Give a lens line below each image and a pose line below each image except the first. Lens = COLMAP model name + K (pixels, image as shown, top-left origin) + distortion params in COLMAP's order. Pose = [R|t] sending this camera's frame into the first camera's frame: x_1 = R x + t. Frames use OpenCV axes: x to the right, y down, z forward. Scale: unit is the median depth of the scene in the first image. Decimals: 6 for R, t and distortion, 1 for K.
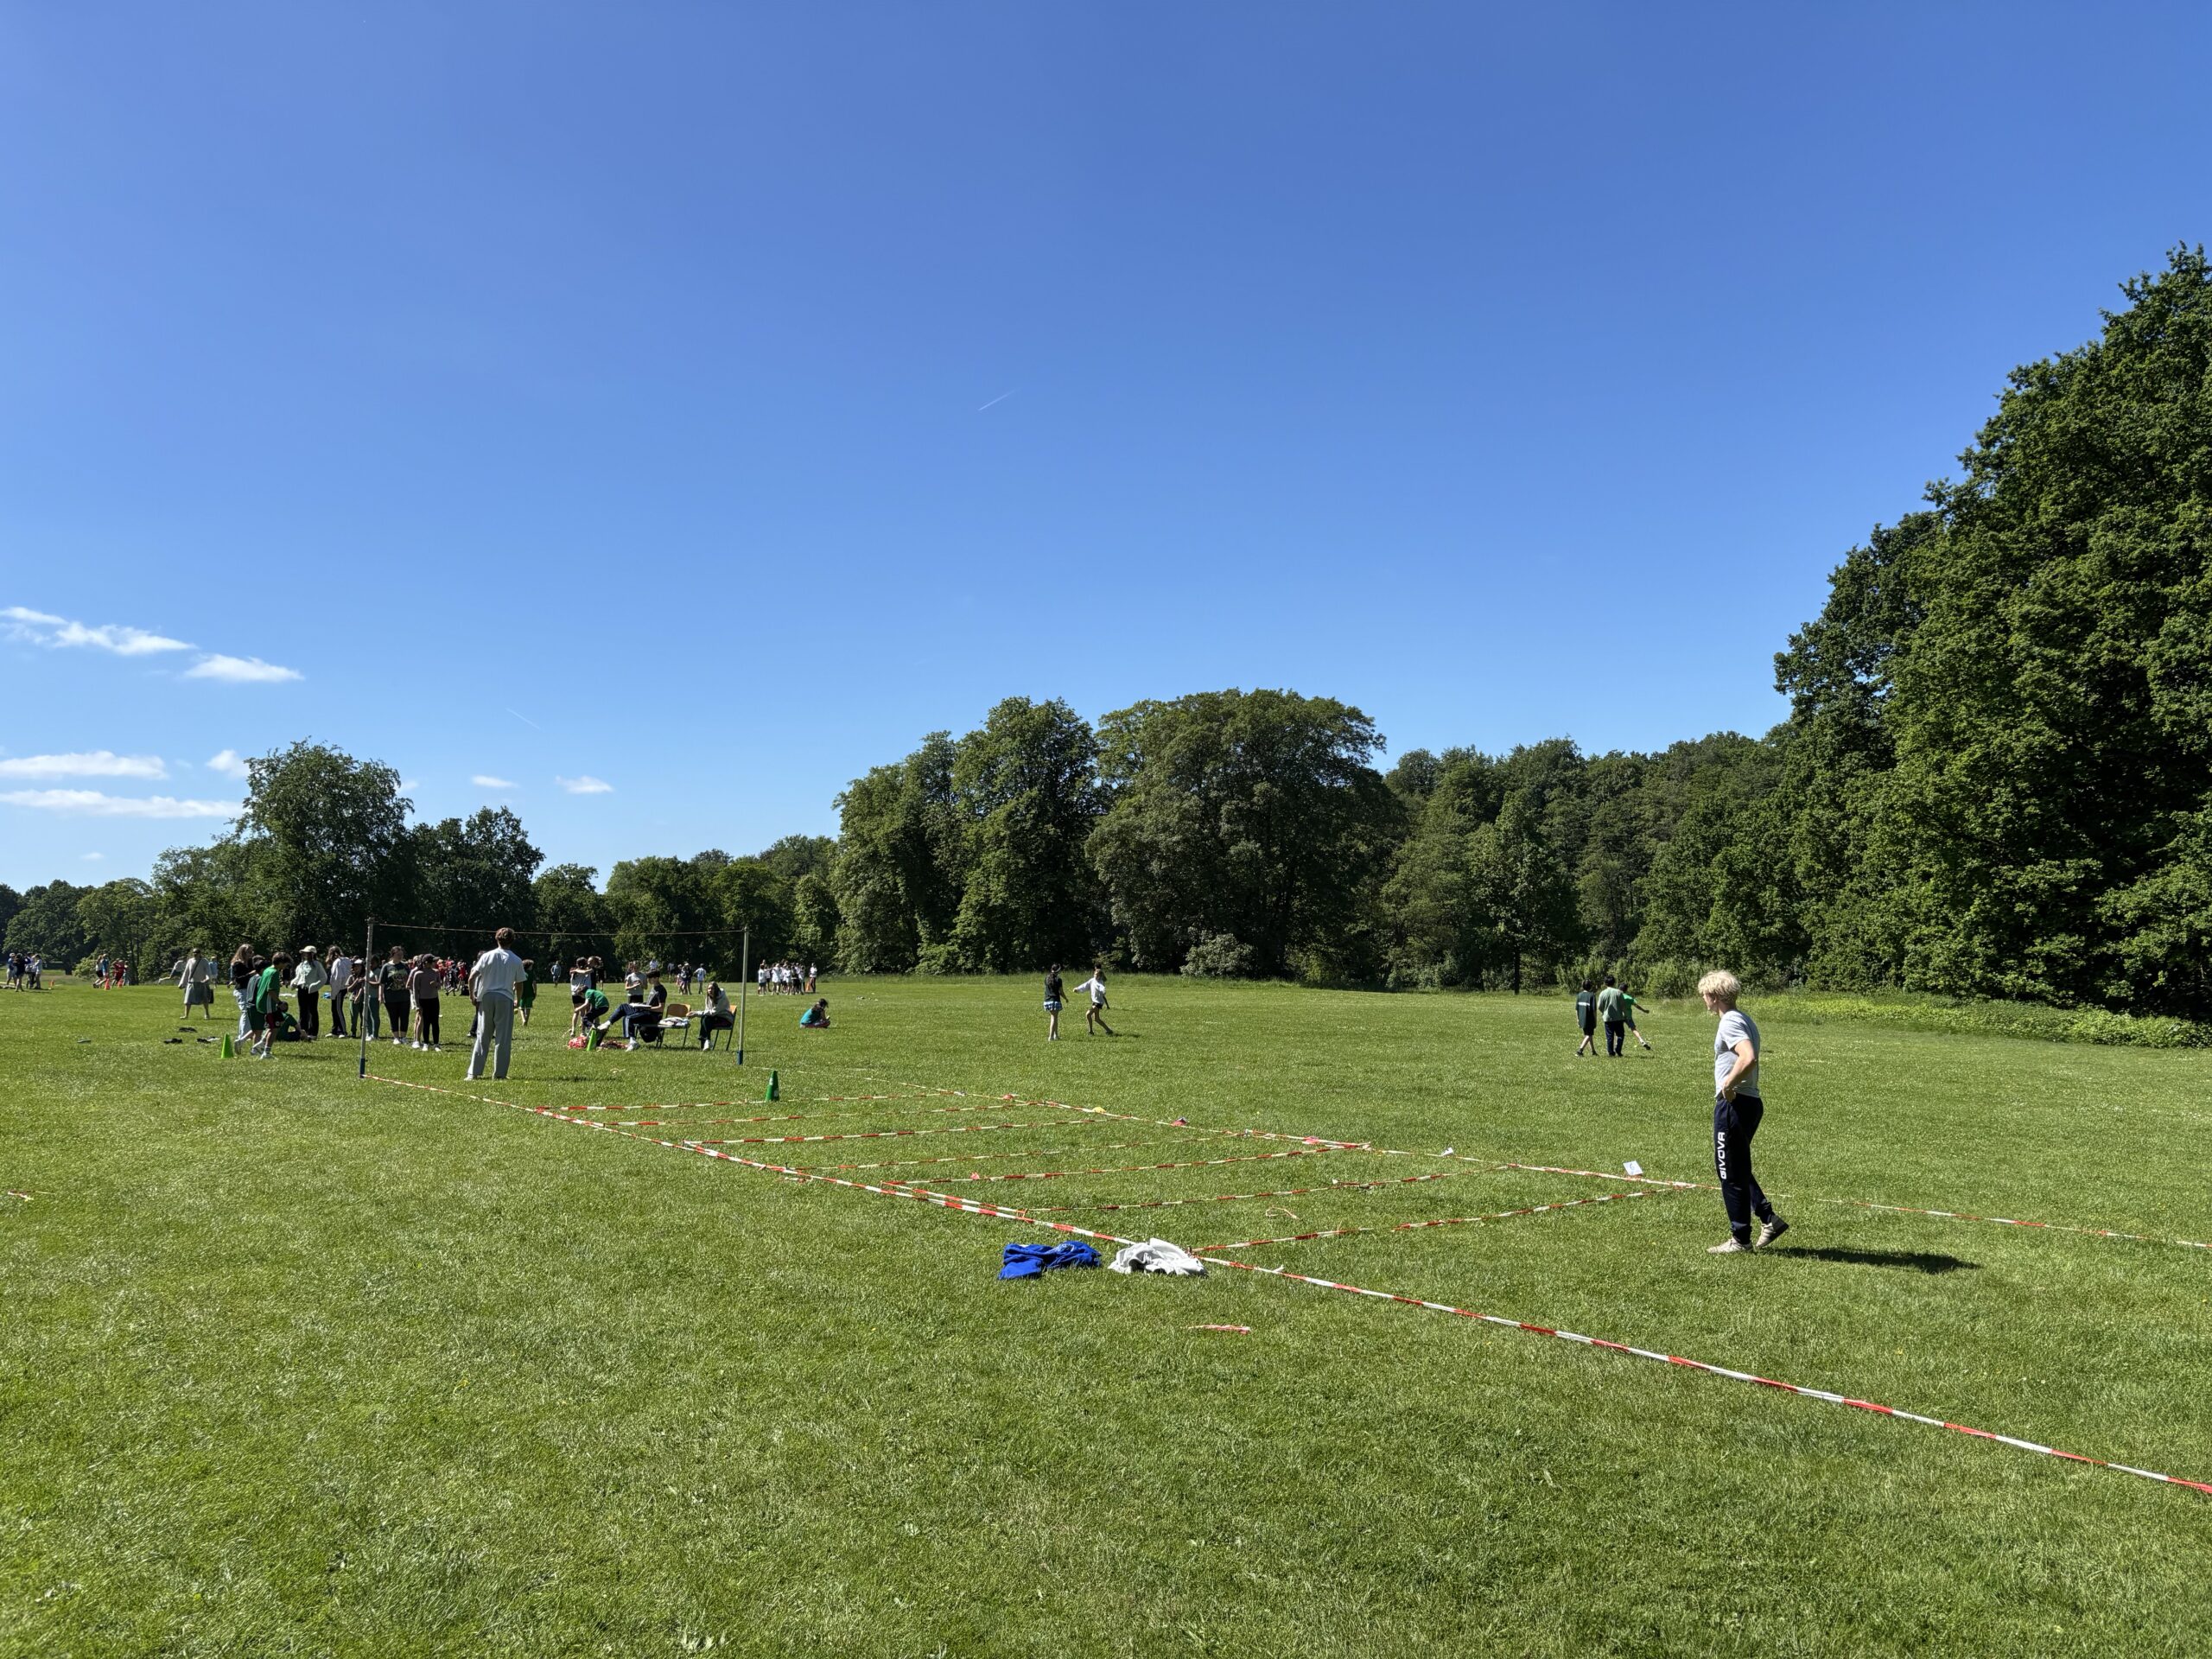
lens RADIAL K [[1564.3, 0, 1106.0], [0, 1564.3, 829.5], [0, 0, 1]] dist [0.003626, -0.058313]
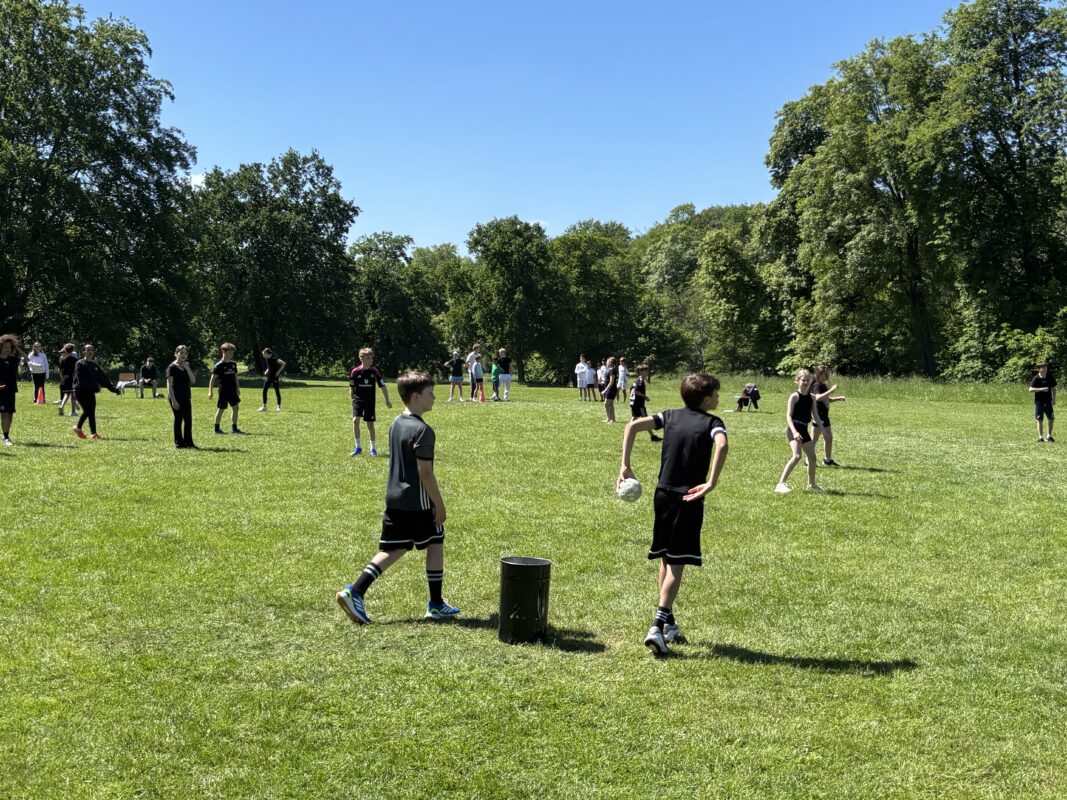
lens RADIAL K [[1368.9, 0, 533.5], [0, 1368.9, 400.0], [0, 0, 1]] dist [-0.521313, 0.004528]
pose [[0.978053, 0.025864, -0.206746, -0.133740], [-0.000600, 0.992611, 0.121337, 0.029398], [0.208356, -0.118550, 0.970842, 0.355783]]
